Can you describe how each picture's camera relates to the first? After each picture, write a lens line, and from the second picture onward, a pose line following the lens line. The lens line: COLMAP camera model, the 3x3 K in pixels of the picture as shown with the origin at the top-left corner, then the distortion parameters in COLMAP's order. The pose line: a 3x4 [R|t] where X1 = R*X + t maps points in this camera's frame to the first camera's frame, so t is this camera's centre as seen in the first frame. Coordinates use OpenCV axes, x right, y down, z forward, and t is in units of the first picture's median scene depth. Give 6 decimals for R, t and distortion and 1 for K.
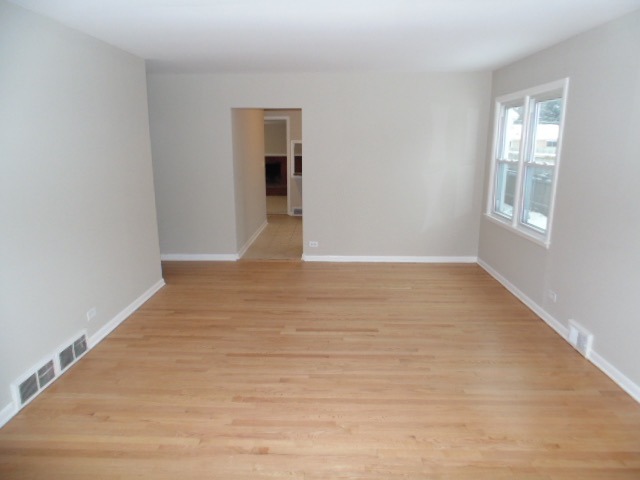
lens RADIAL K [[437.2, 0, 320.0], [0, 437.2, 240.0], [0, 0, 1]] dist [-0.004195, -0.003734]
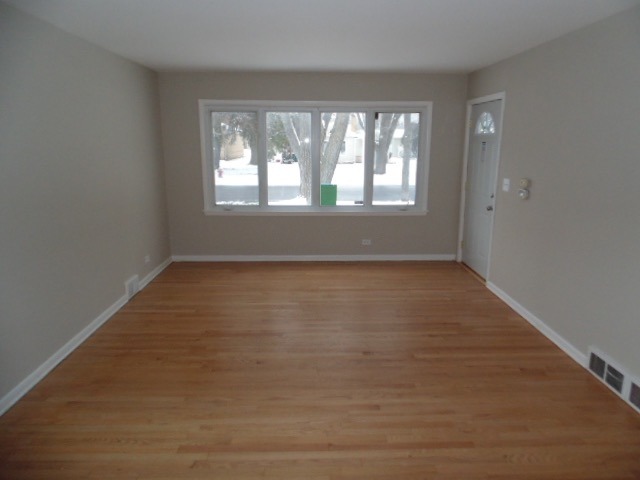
lens RADIAL K [[437.2, 0, 320.0], [0, 437.2, 240.0], [0, 0, 1]] dist [-0.004195, -0.003734]
pose [[-0.998469, 0.016523, -0.052798, 0.072238], [-0.007864, 0.902275, 0.431090, -0.373347], [0.054761, 0.430845, -0.900763, 1.647355]]
